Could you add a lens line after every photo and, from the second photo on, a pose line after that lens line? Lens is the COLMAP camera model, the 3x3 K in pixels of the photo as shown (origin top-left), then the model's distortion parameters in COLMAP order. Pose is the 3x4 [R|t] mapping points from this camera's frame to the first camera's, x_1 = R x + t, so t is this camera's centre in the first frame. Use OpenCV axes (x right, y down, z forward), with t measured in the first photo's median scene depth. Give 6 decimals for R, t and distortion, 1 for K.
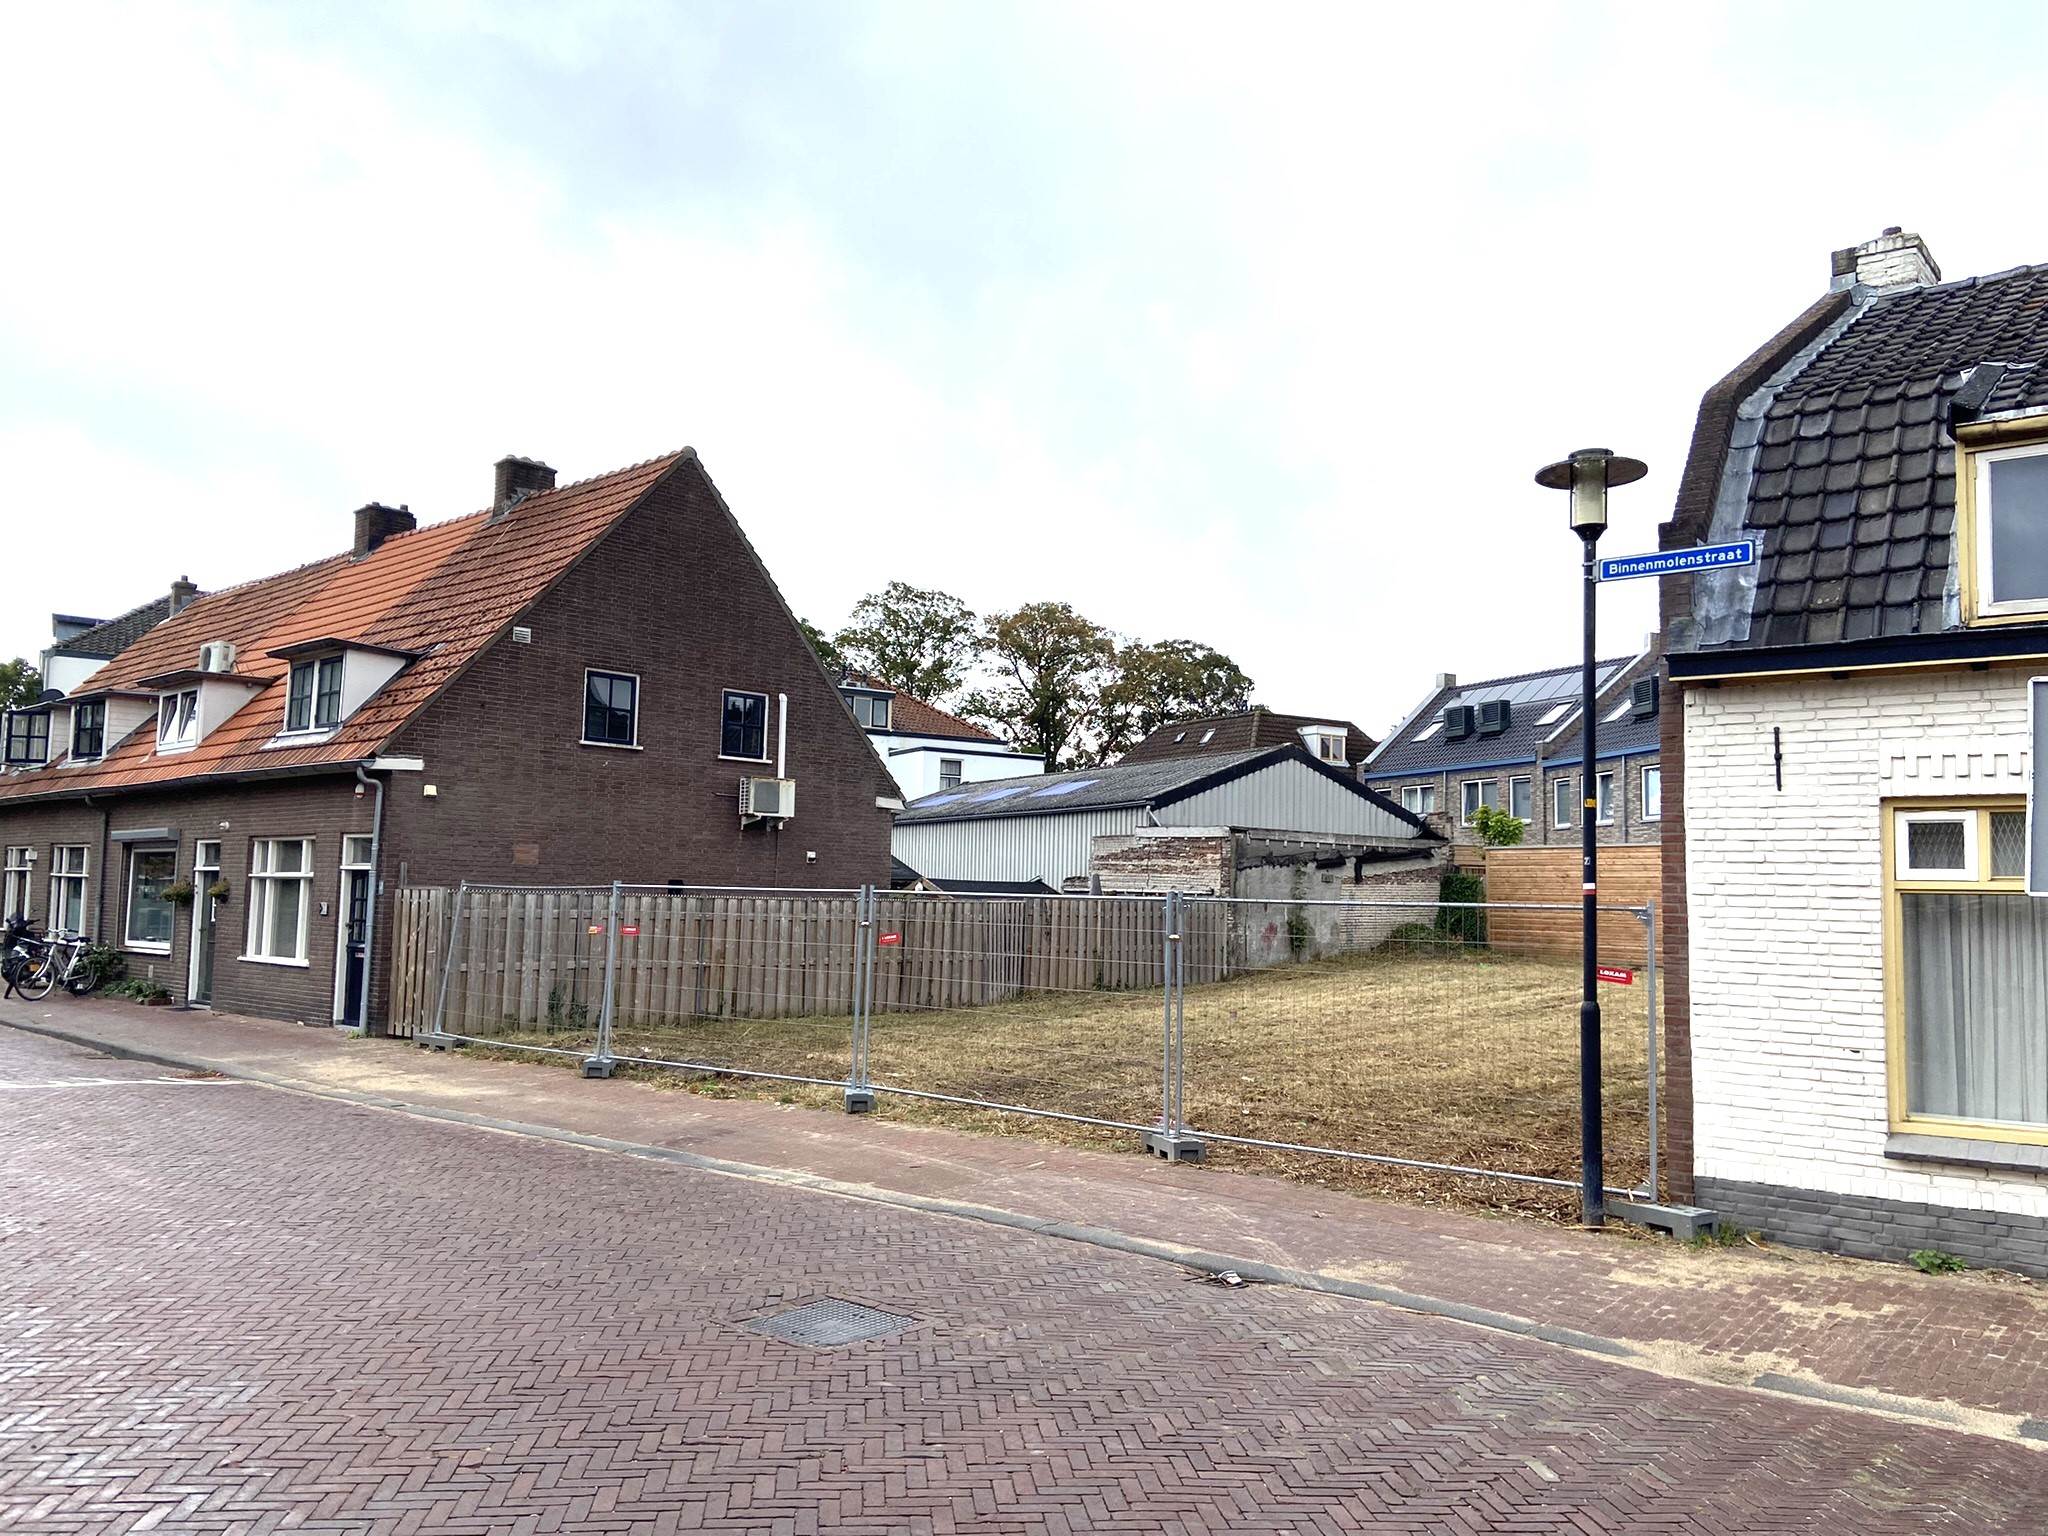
lens RADIAL K [[1532.8, 0, 1023.6], [0, 1532.8, 770.6], [0, 0, 1]] dist [0.123523, -0.150239]
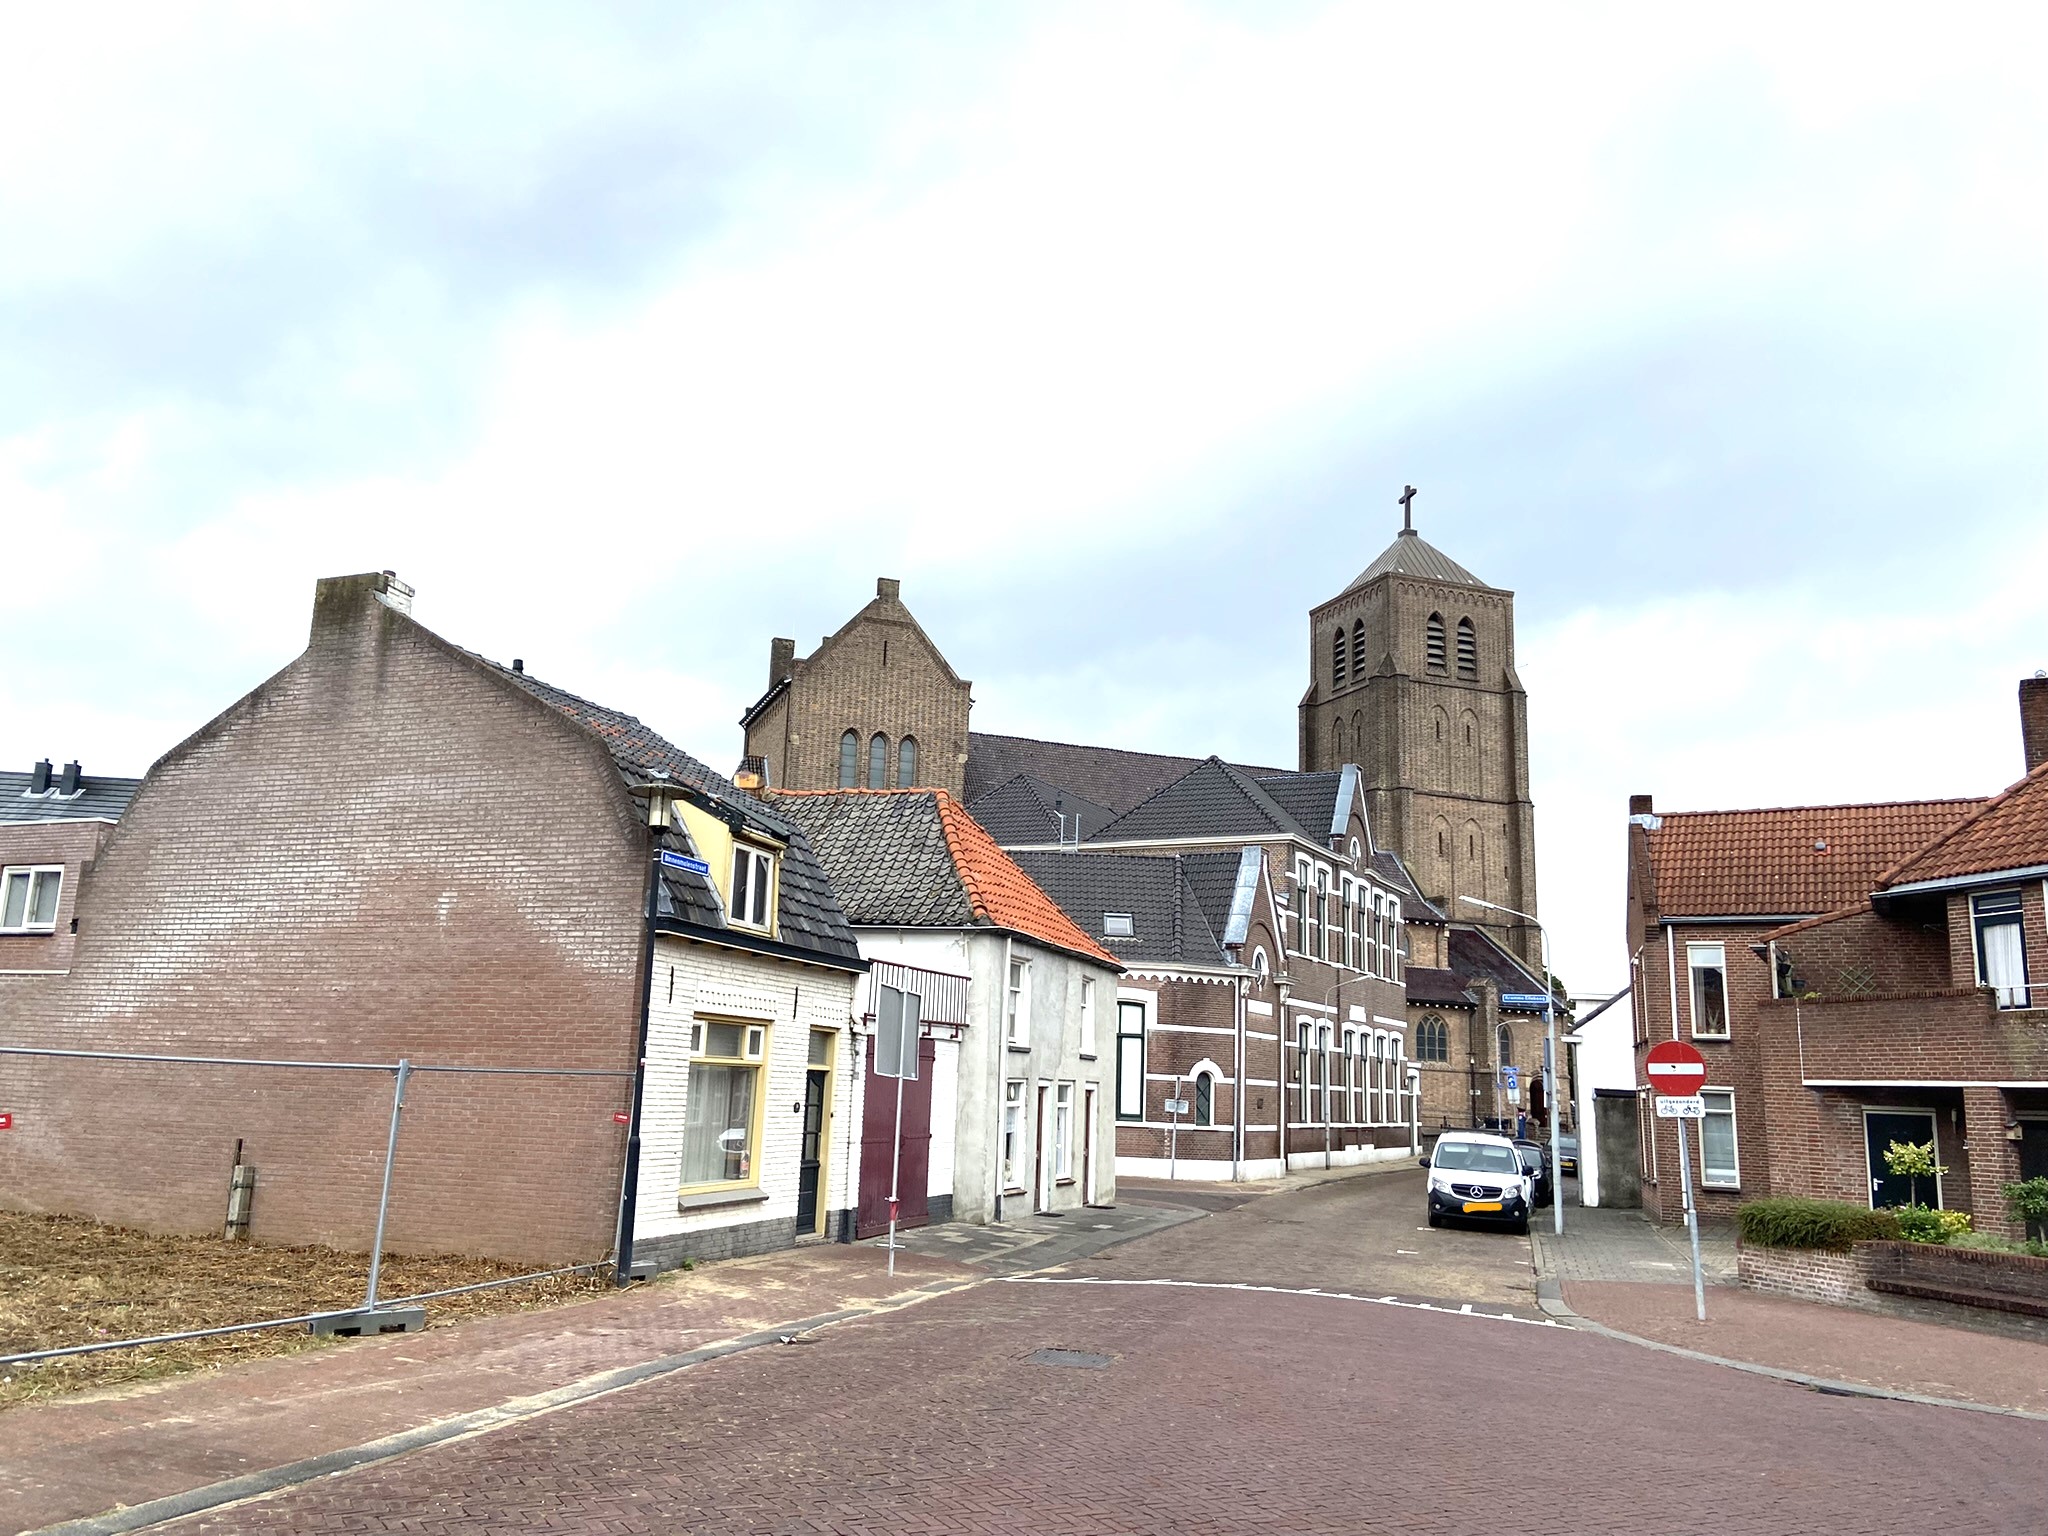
lens RADIAL K [[1532.8, 0, 1002.2], [0, 1532.8, 768.7], [0, 0, 1]] dist [0.123523, -0.150239]
pose [[-0.345006, 0.153985, 0.925883, -0.350748], [-0.128121, 0.969491, -0.208979, 0.019841], [-0.929815, -0.190724, -0.314752, 0.344995]]
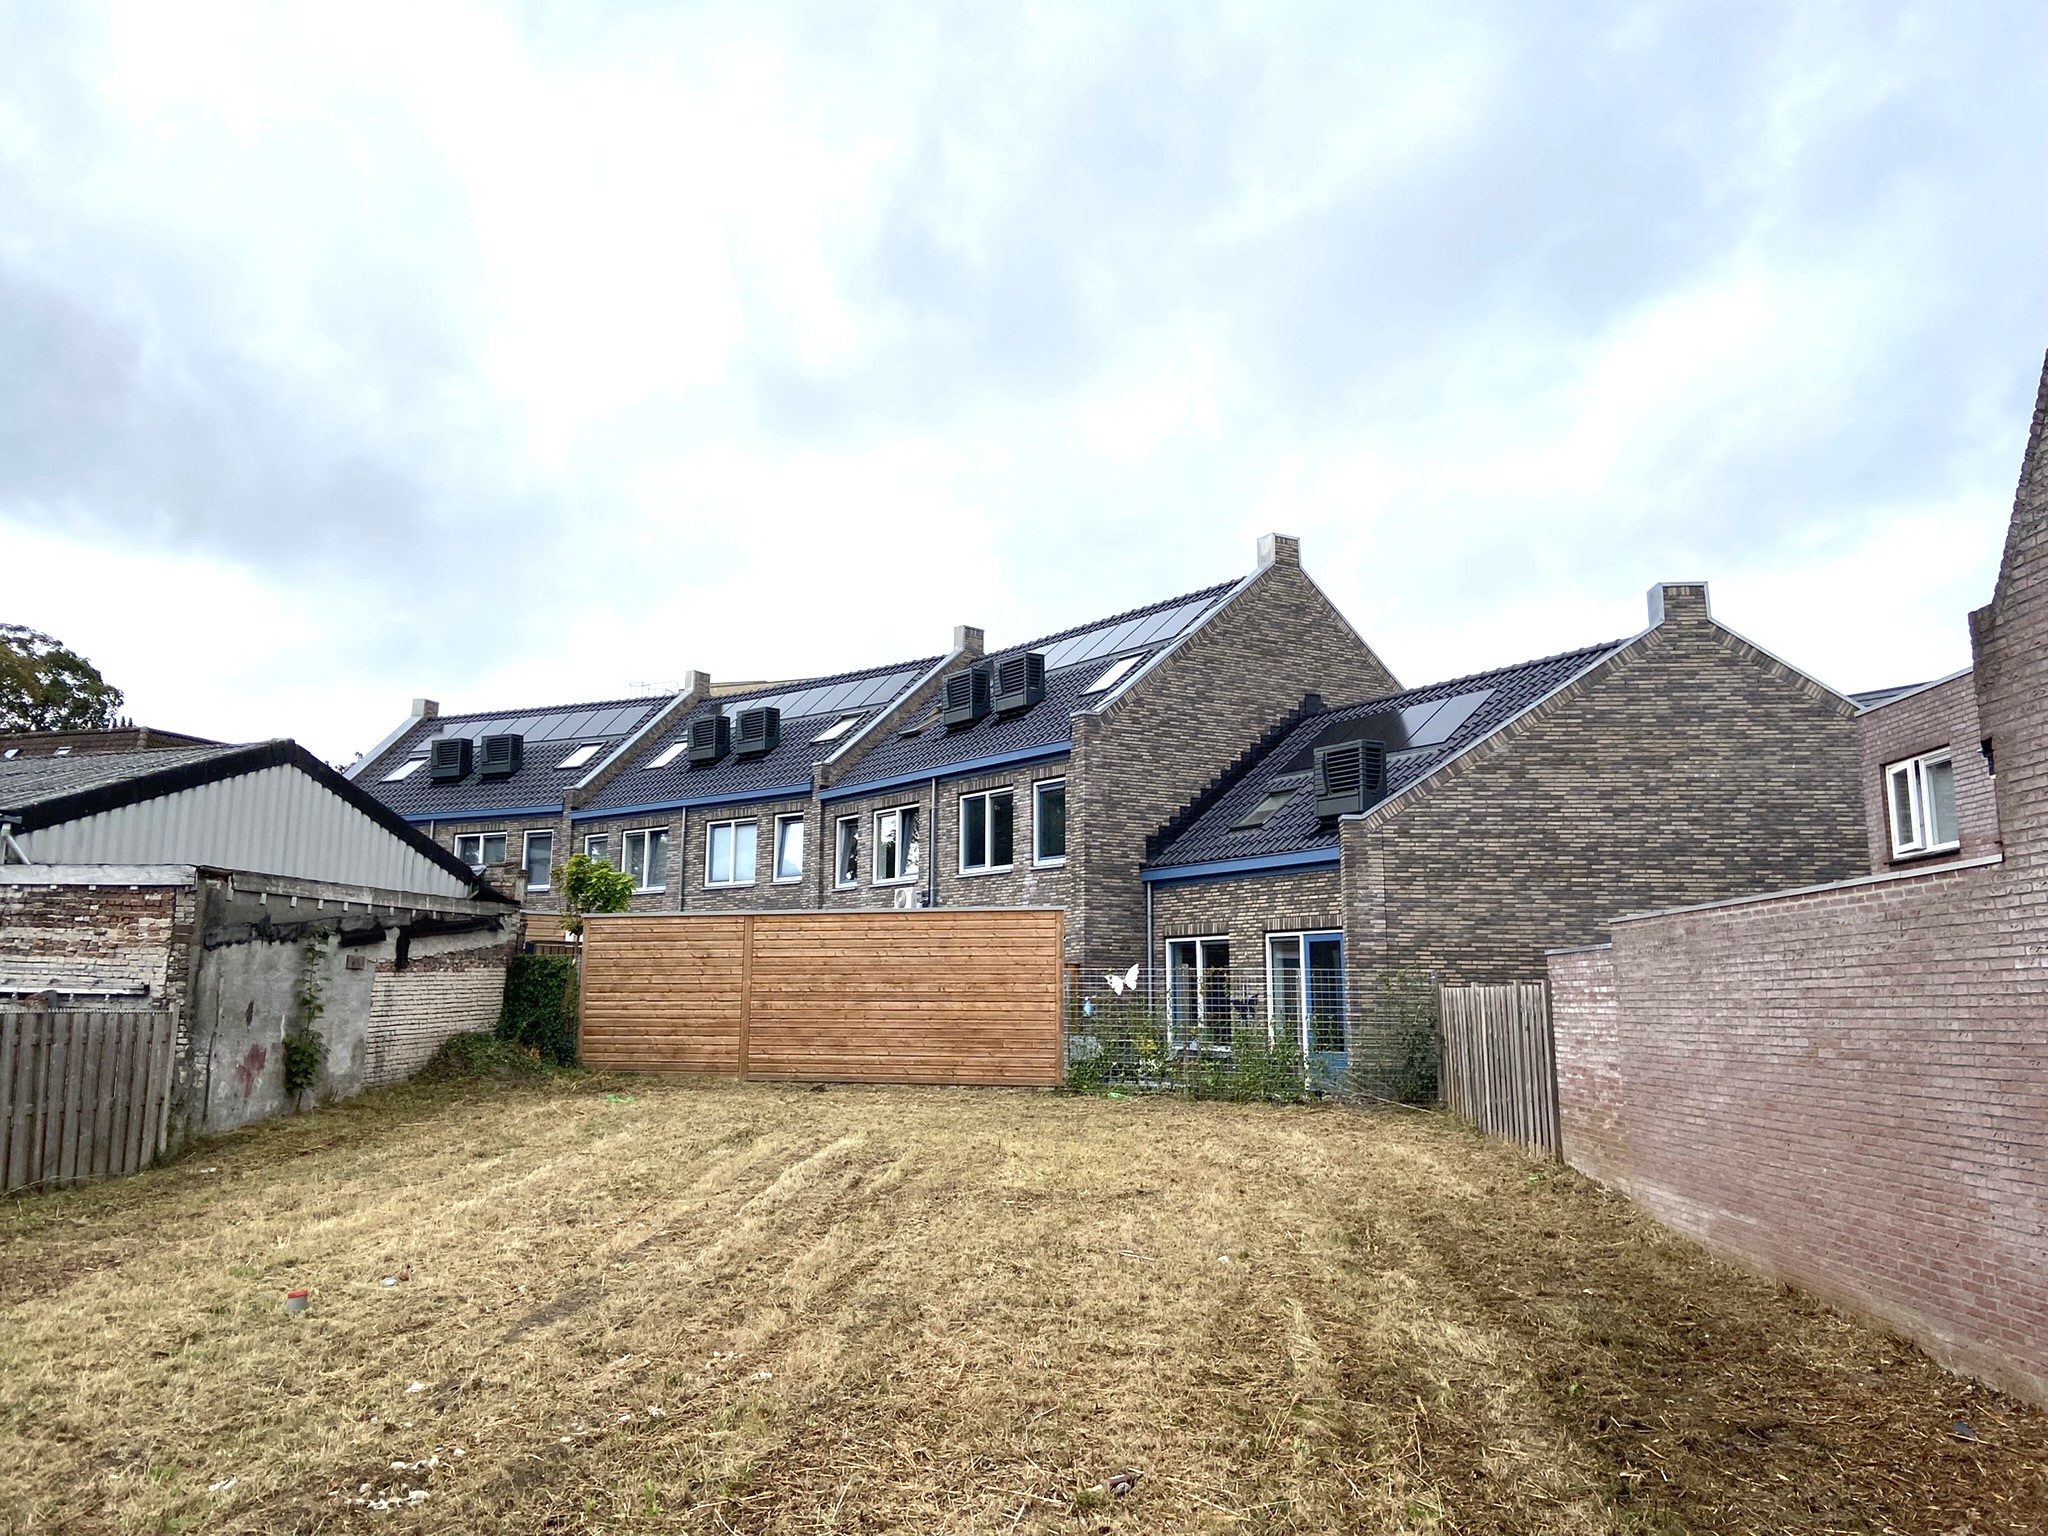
lens RADIAL K [[1532.8, 0, 1008.4], [0, 1532.8, 742.0], [0, 0, 1]] dist [0.123523, -0.150239]
pose [[0.768772, 0.090719, 0.633056, 0.002552], [-0.045643, 0.995146, -0.087180, 0.026061], [-0.637892, 0.038127, 0.769181, 0.372282]]
